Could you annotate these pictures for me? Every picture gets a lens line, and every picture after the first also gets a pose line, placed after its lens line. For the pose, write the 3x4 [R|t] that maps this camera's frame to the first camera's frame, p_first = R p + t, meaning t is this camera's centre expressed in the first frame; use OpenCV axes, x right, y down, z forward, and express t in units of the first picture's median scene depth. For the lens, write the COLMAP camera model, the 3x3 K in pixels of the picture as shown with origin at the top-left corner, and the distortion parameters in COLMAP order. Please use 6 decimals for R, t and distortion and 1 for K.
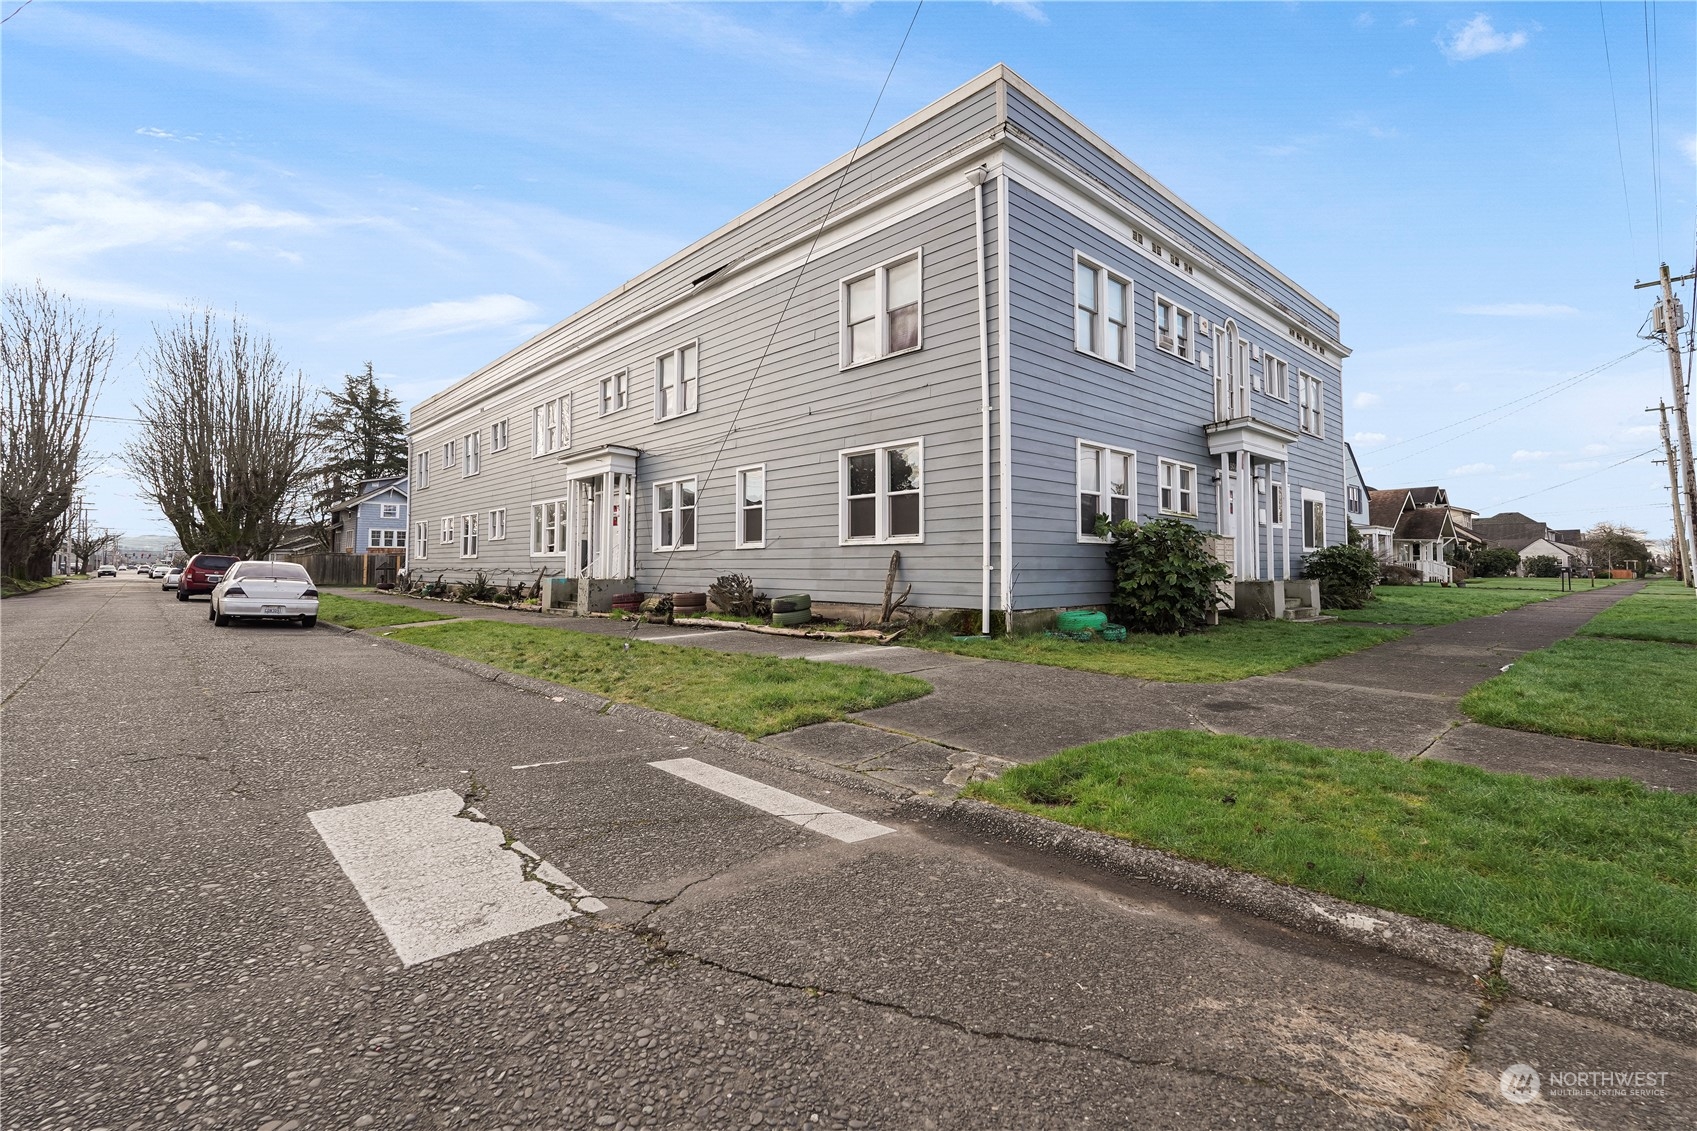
lens RADIAL K [[771.1, 0, 838.0], [0, 771.1, 530.9], [0, 0, 1]] dist [-0.020677, 0.012030]
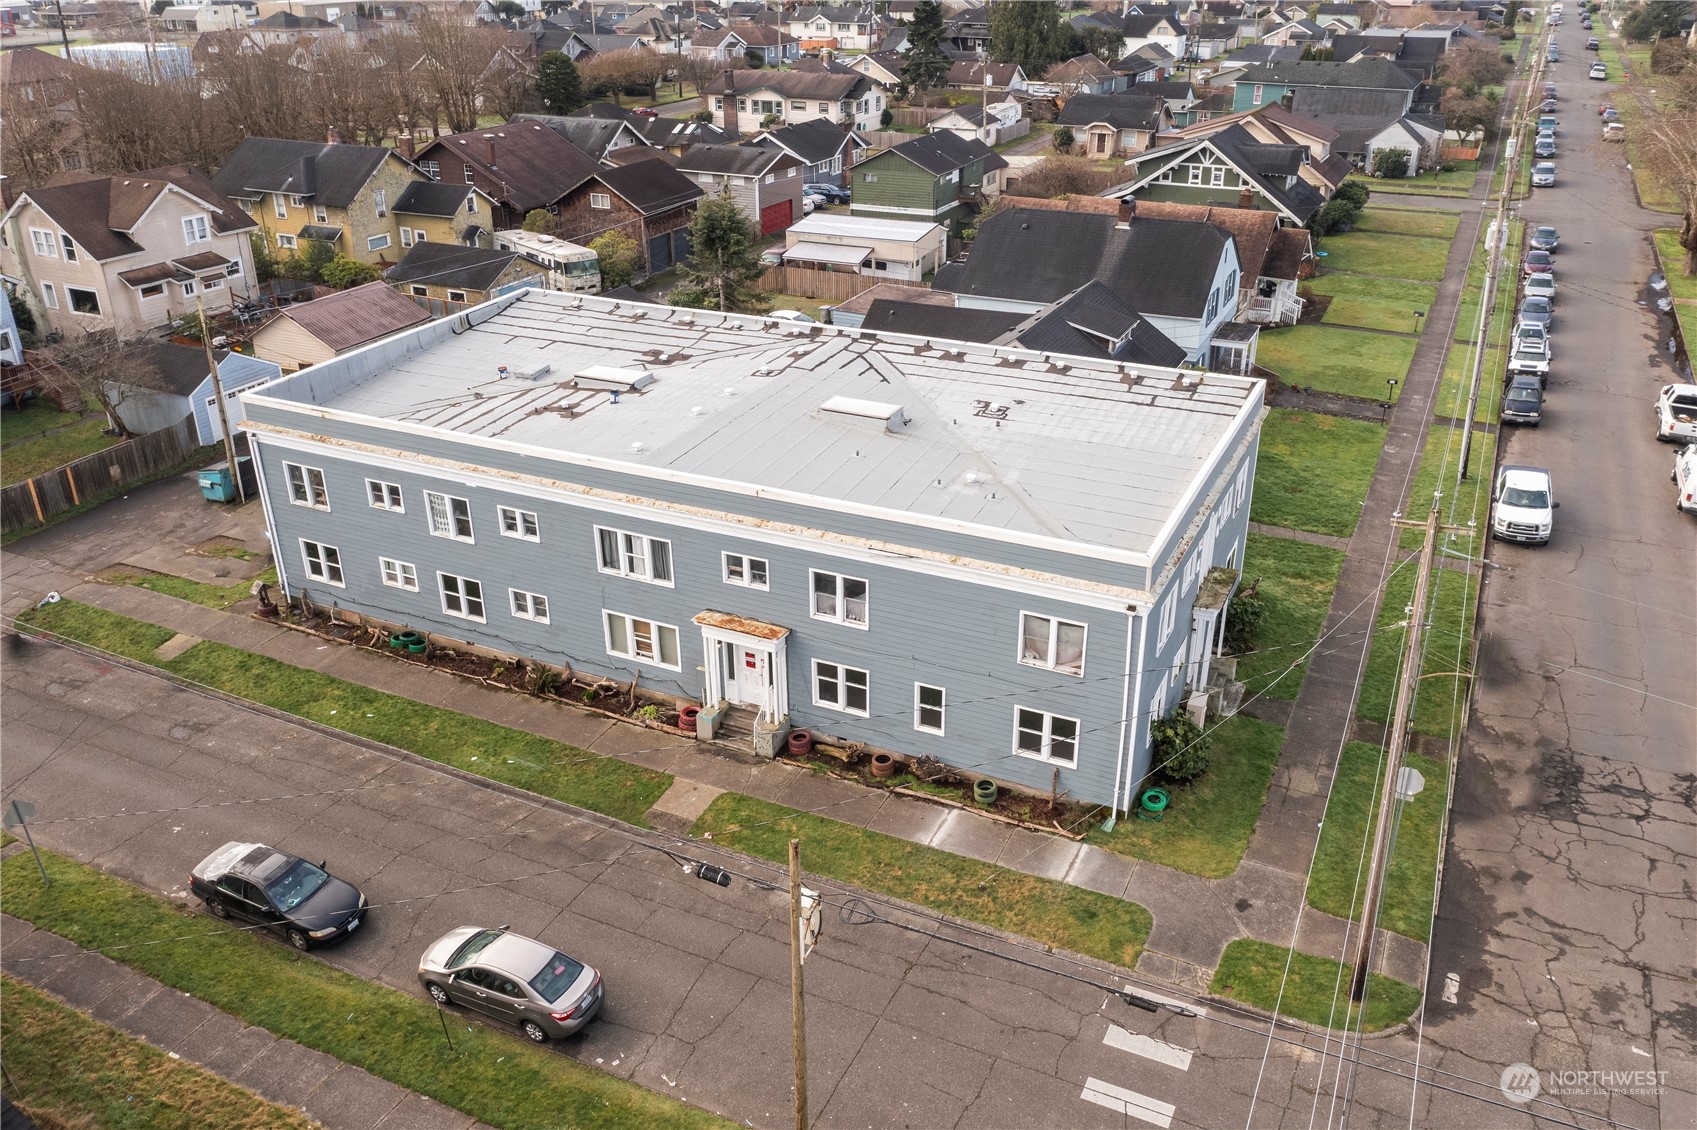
lens RADIAL K [[1338.5, 0, 848.5], [0, 1338.5, 565.0], [0, 0, 1]] dist [-0.021636, 0.006148]
pose [[0.927561, -0.165632, 0.334957, -1.386516], [-0.011276, 0.883580, 0.468144, -1.908447], [-0.373501, -0.438009, 0.817707, -1.198645]]
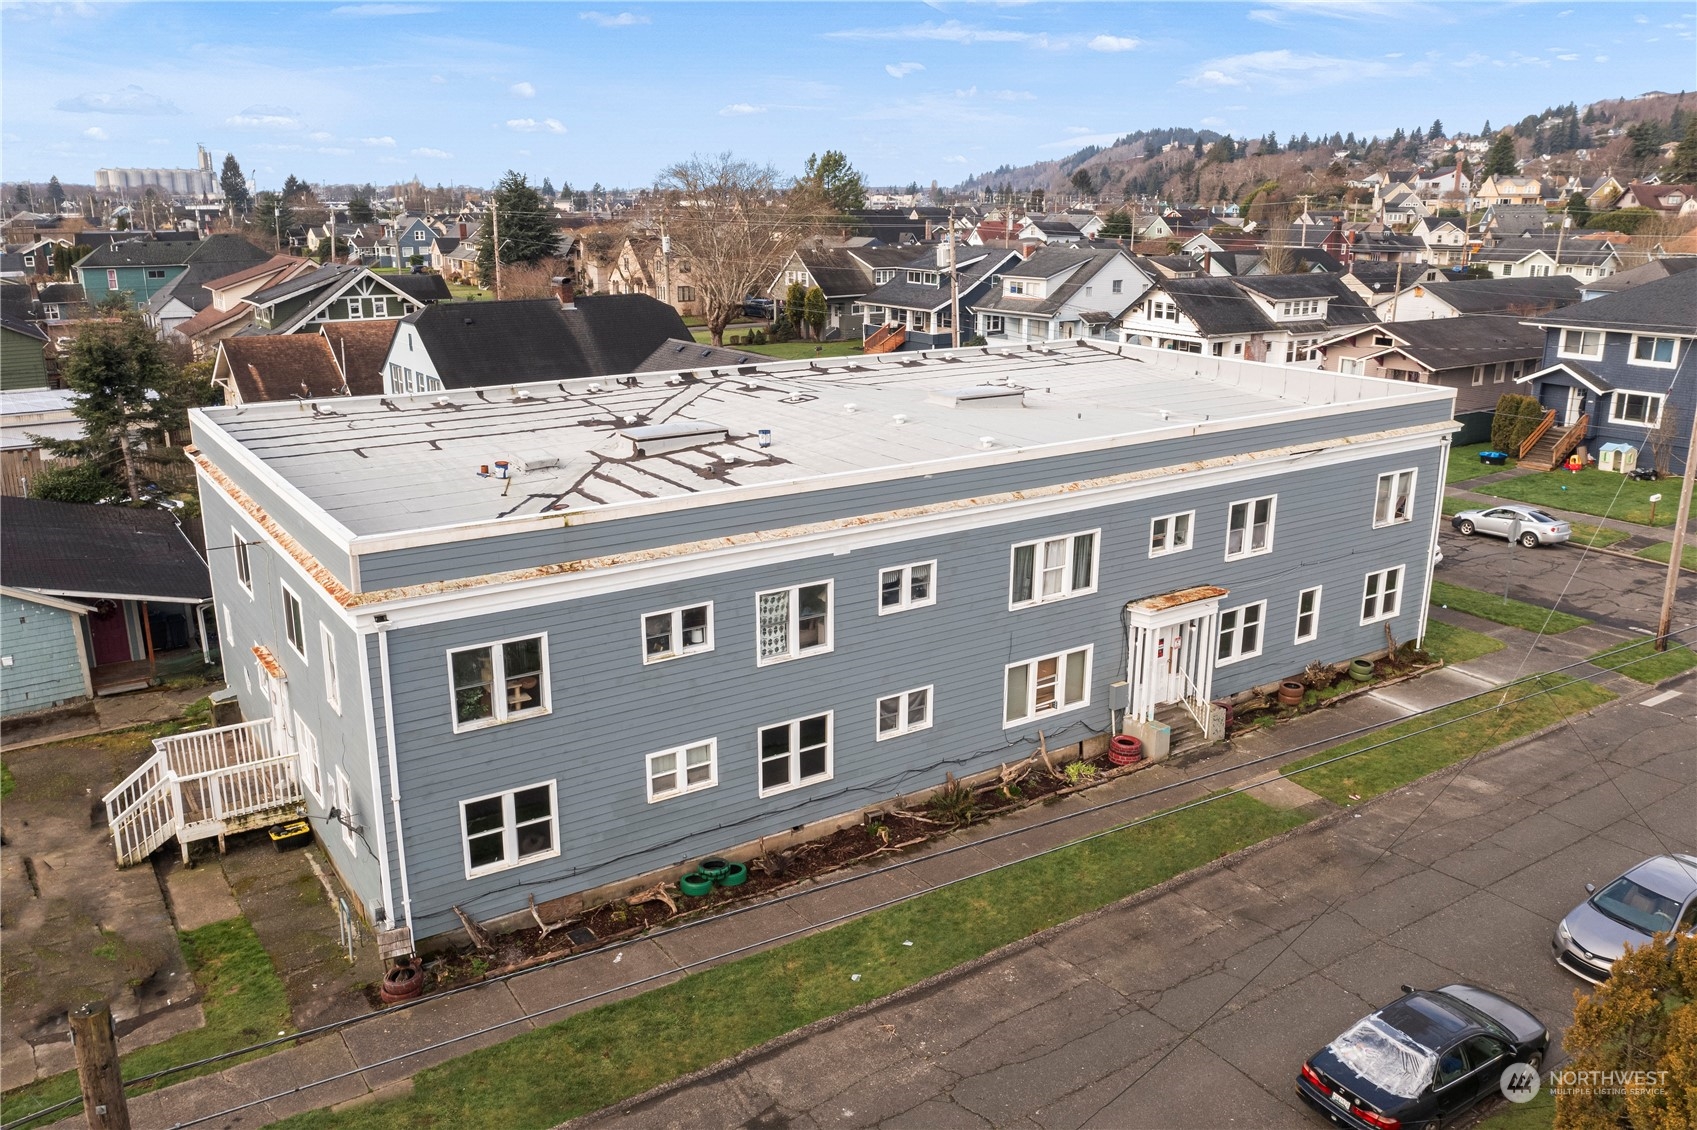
lens RADIAL K [[1338.5, 0, 848.5], [0, 1338.5, 565.0], [0, 0, 1]] dist [-0.021636, 0.006148]
pose [[0.145286, -0.266393, 0.952852, -3.390103], [-0.045875, 0.960221, 0.275447, -1.006448], [-0.988326, -0.083731, 0.127286, 1.990066]]
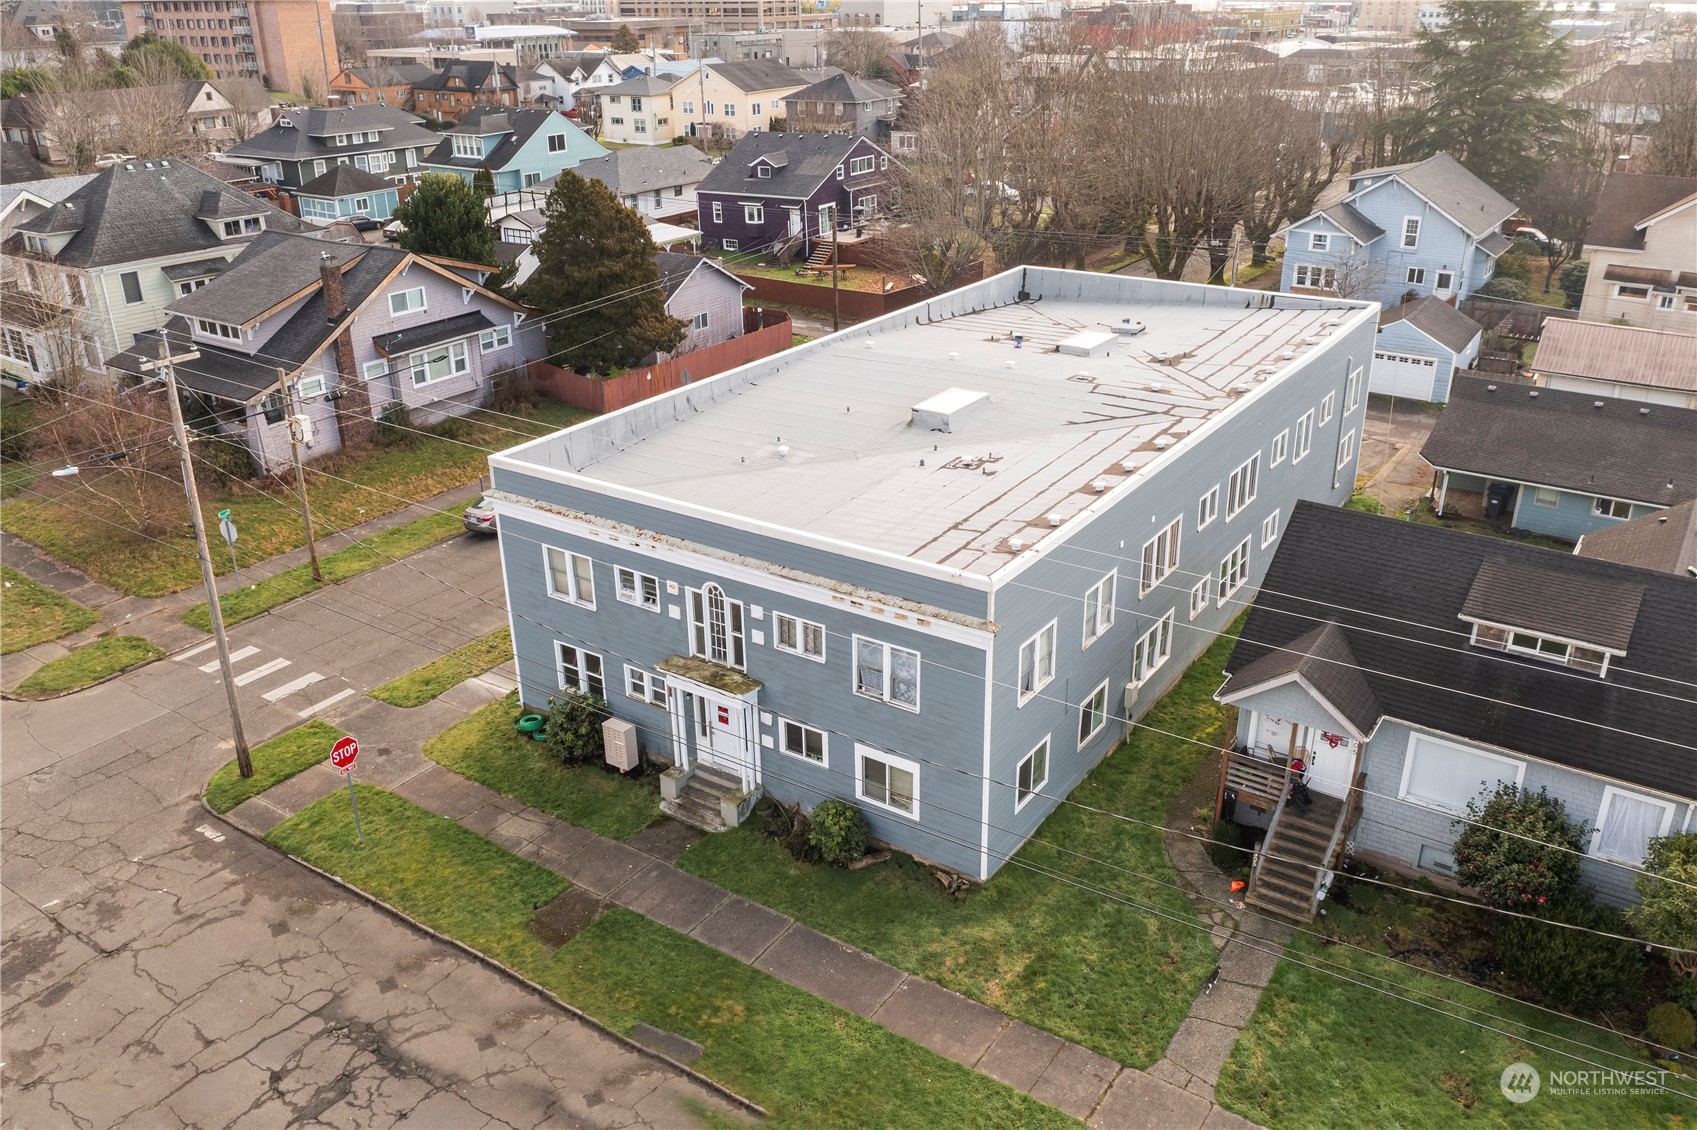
lens RADIAL K [[1338.5, 0, 848.5], [0, 1338.5, 565.0], [0, 0, 1]] dist [-0.021636, 0.006148]
pose [[0.231881, 0.386610, -0.892616, 3.360847], [0.056832, 0.910675, 0.409196, -1.599725], [0.971083, -0.145614, 0.189196, 1.125752]]
